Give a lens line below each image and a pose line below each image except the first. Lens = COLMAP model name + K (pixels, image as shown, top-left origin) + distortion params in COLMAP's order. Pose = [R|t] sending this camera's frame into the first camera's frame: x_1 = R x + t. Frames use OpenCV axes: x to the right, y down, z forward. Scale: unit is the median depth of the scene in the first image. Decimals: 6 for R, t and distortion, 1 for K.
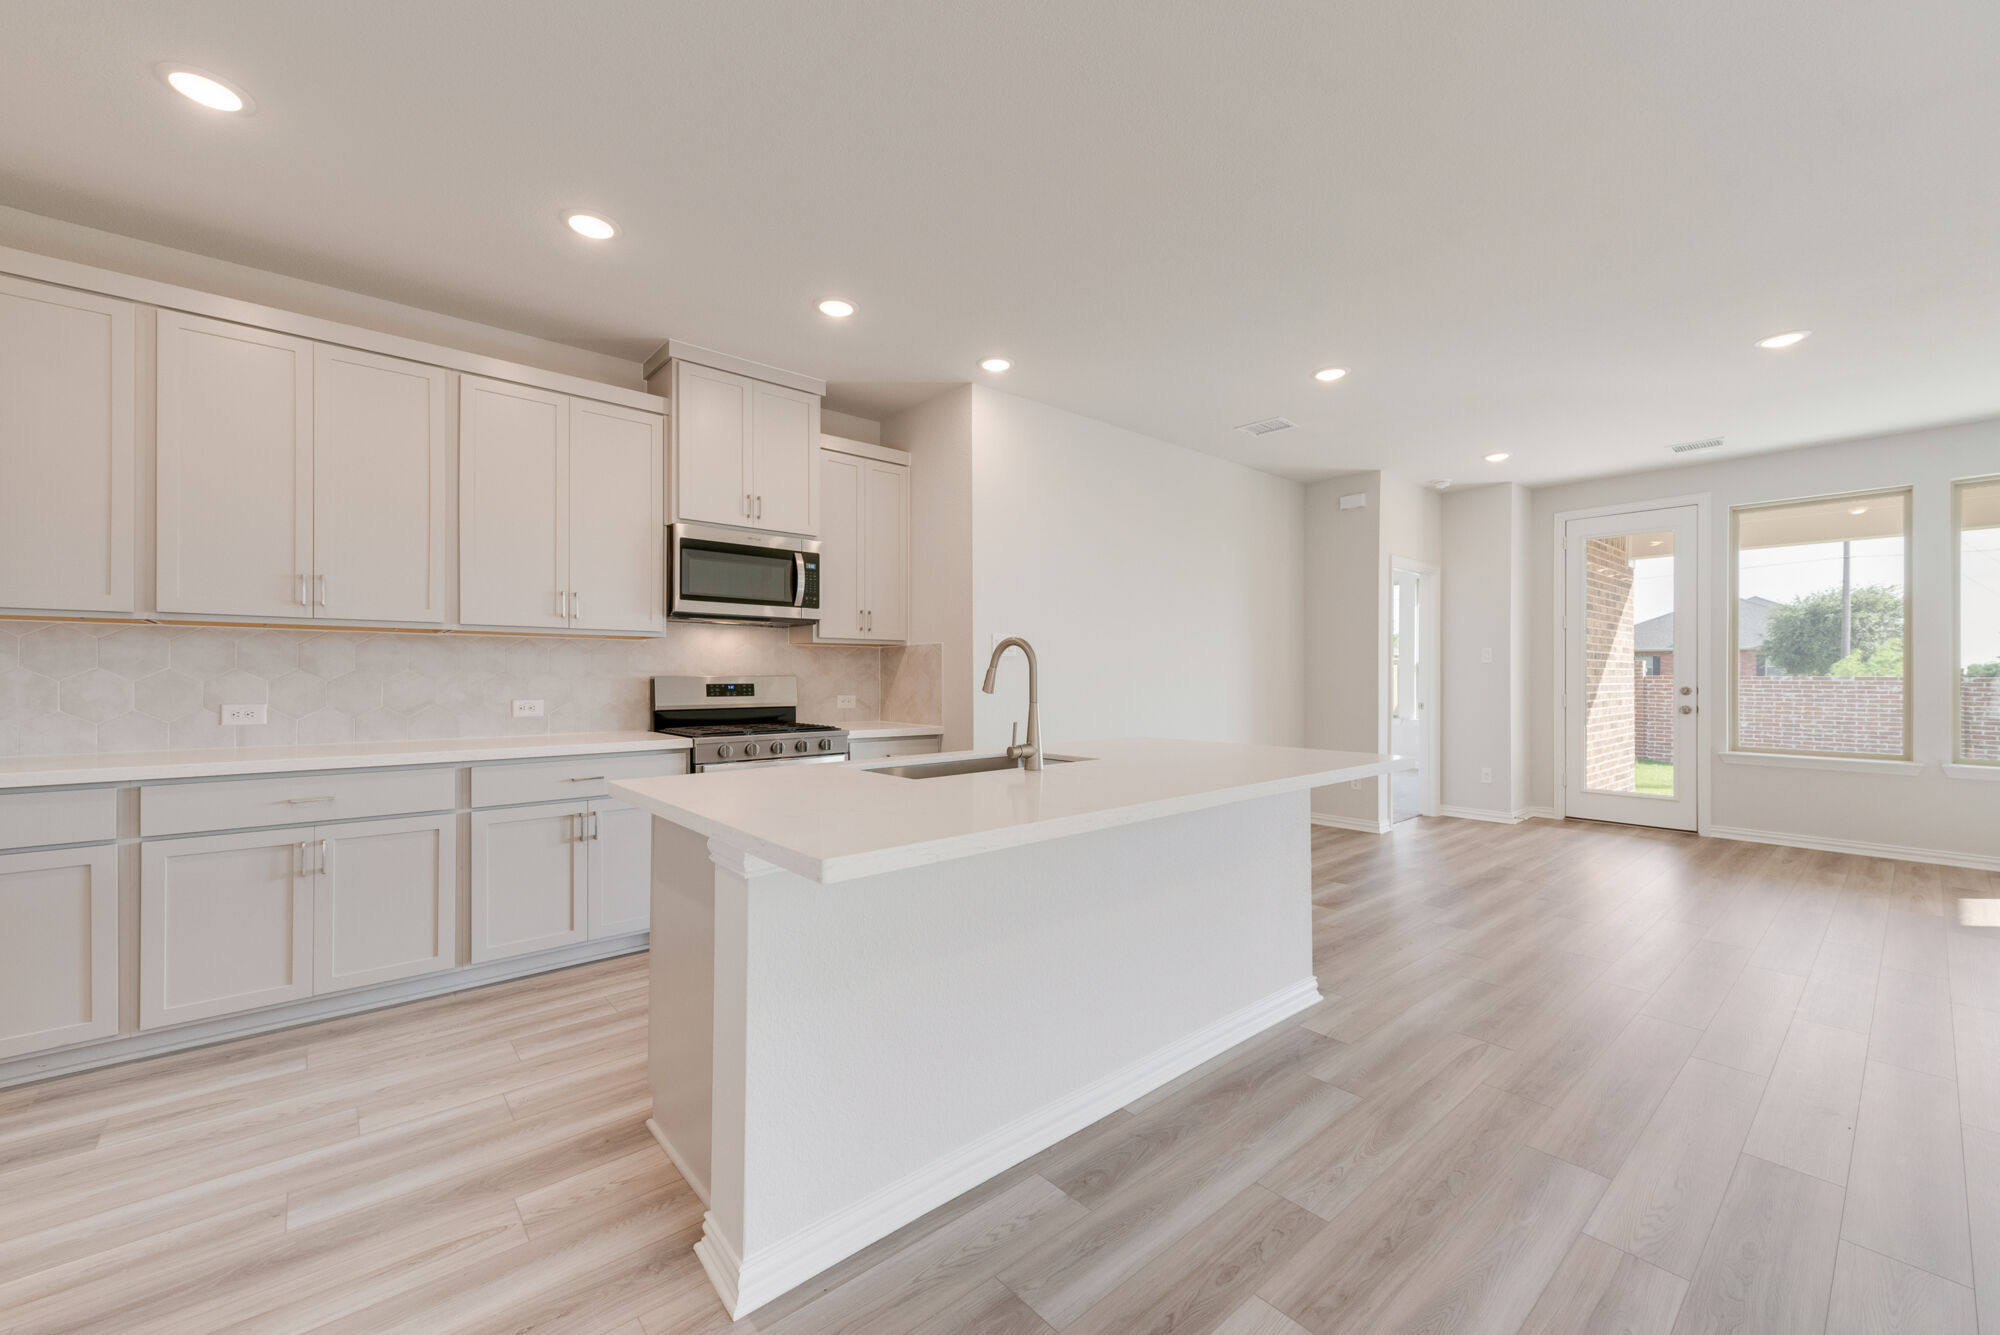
lens RADIAL K [[788.8, 0, 993.4], [0, 788.8, 678.8], [0, 0, 1]] dist [0.014511, -0.003845]
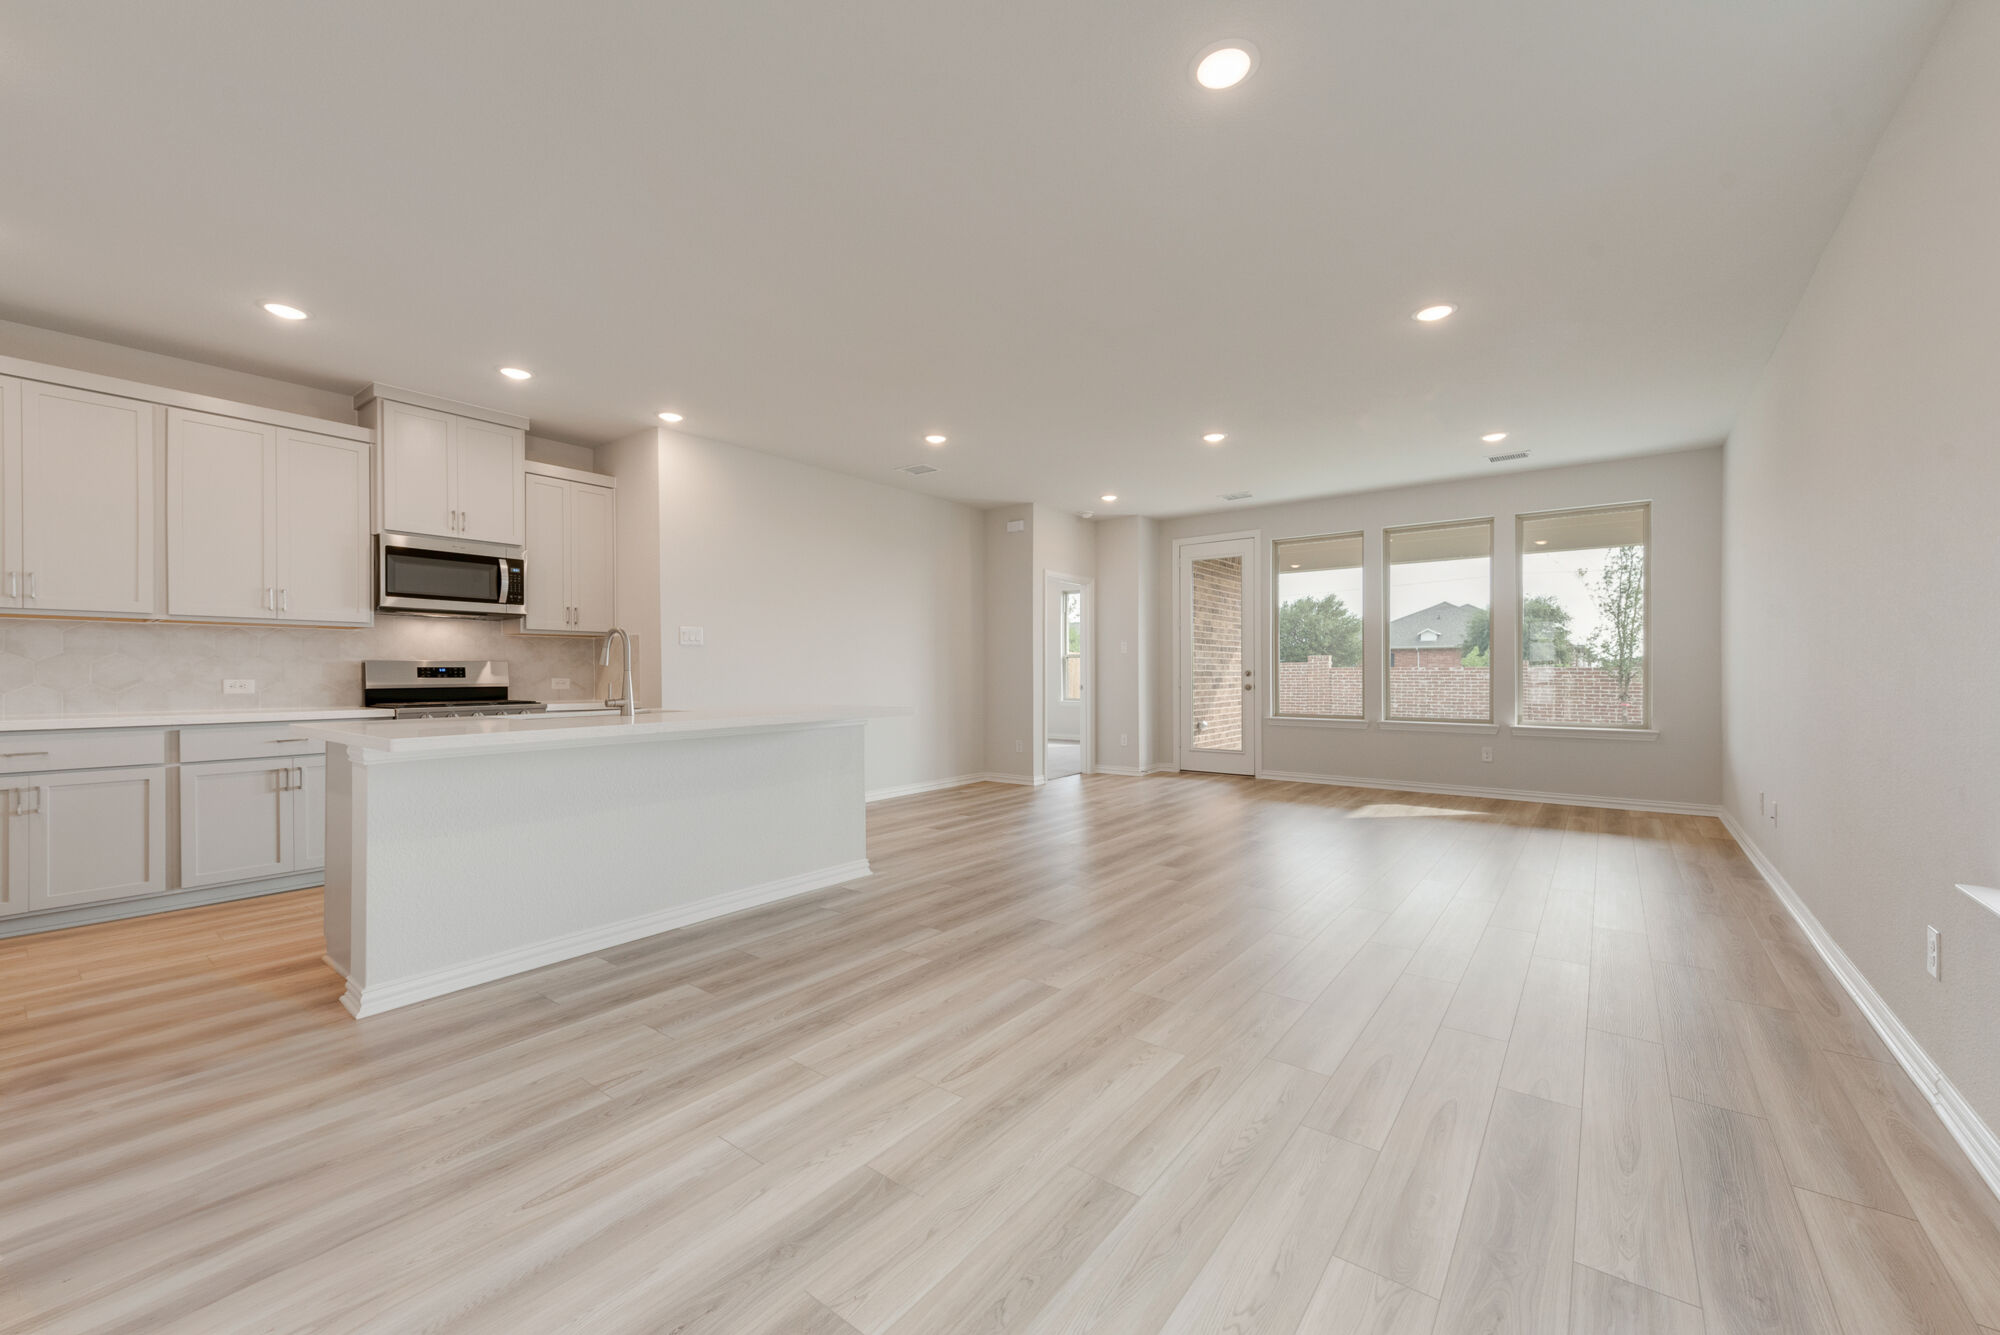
lens RADIAL K [[788.8, 0, 997.1], [0, 788.8, 677.7], [0, 0, 1]] dist [0.014511, -0.003845]
pose [[0.978858, -0.006336, 0.204444, 0.270256], [0.006229, 0.999980, 0.001171, 0.029159], [-0.204447, 0.000127, 0.978878, -0.384291]]
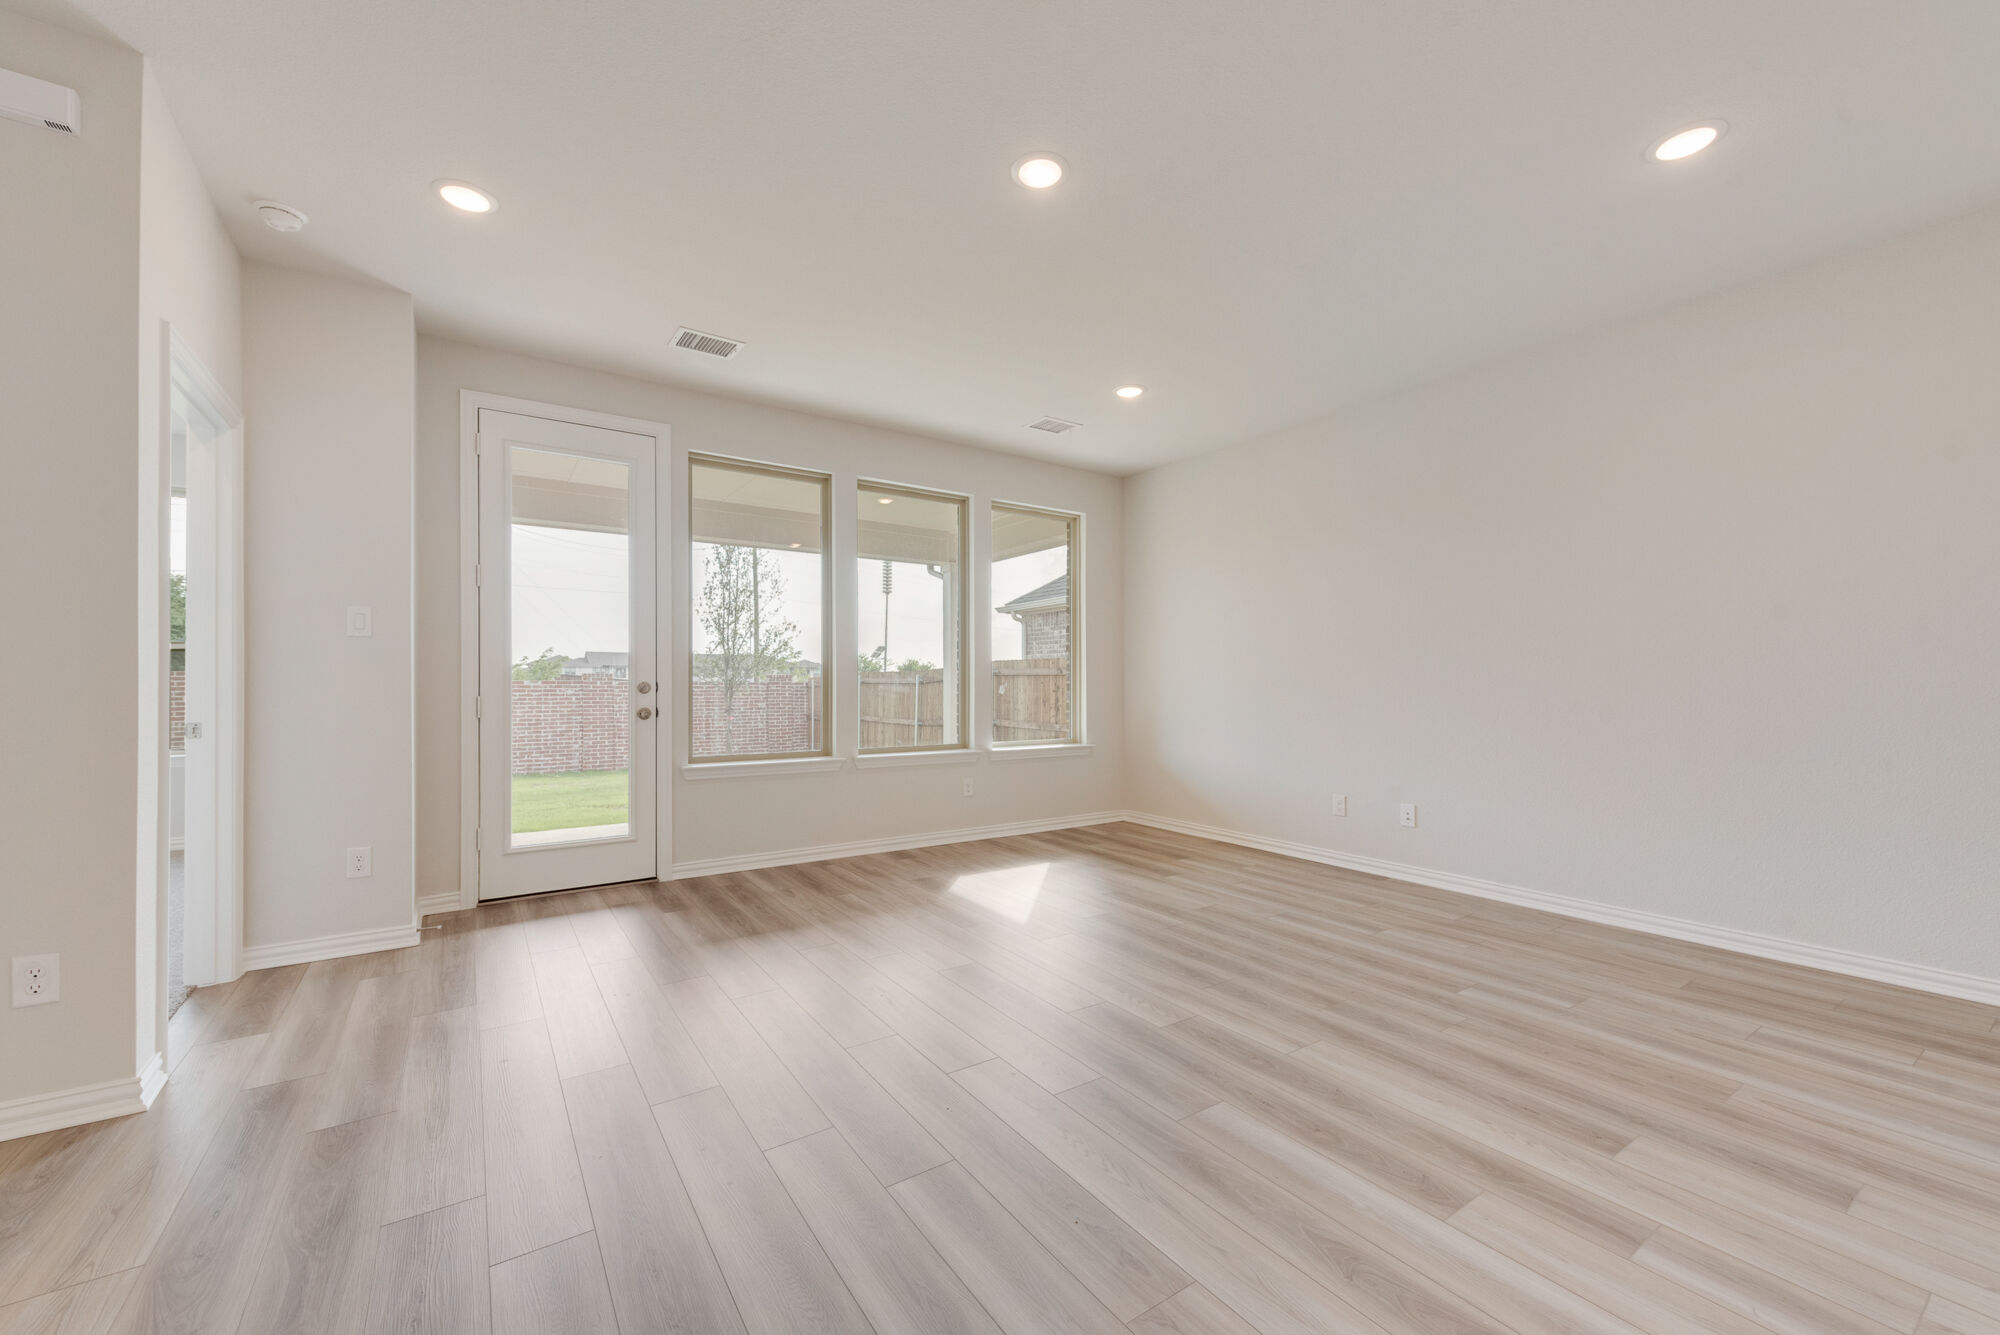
lens RADIAL K [[788.8, 0, 1002.5], [0, 788.8, 677.9], [0, 0, 1]] dist [0.014511, -0.003845]
pose [[0.111426, 0.007568, 0.993744, 0.294803], [0.007174, 0.999939, -0.008420, 0.023685], [-0.993747, 0.008067, 0.111365, 0.941865]]
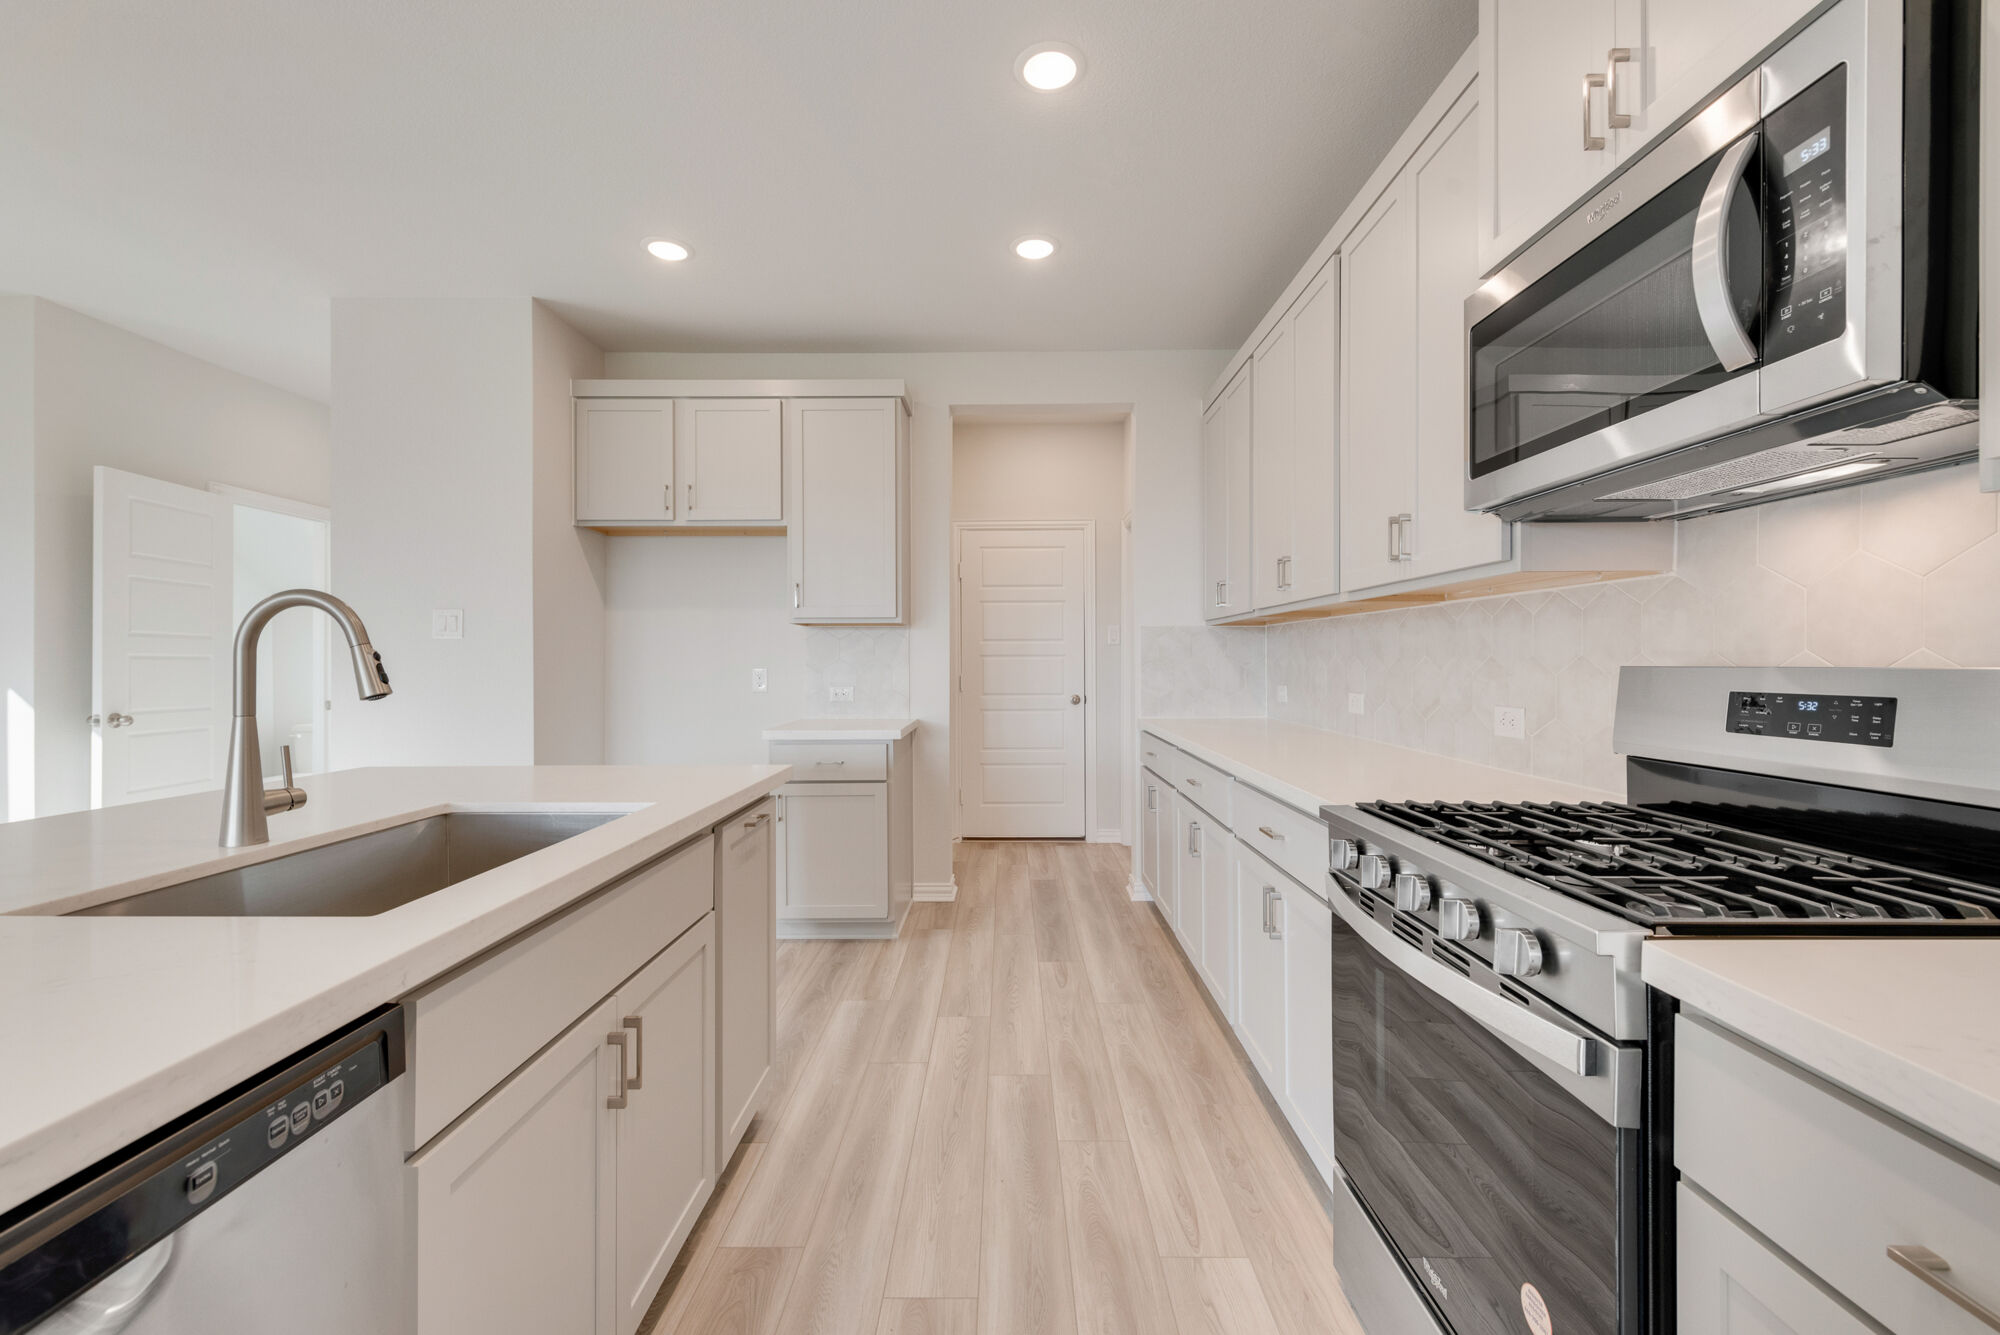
lens RADIAL K [[830.2, 0, 999.2], [0, 830.2, 663.4], [0, 0, 1]] dist [0.002572, 0.000018]
pose [[-0.653268, 0.001114, -0.757126, 0.092060], [-0.002381, 0.999991, 0.003525, -0.005486], [0.757123, 0.004106, -0.653259, 1.085603]]
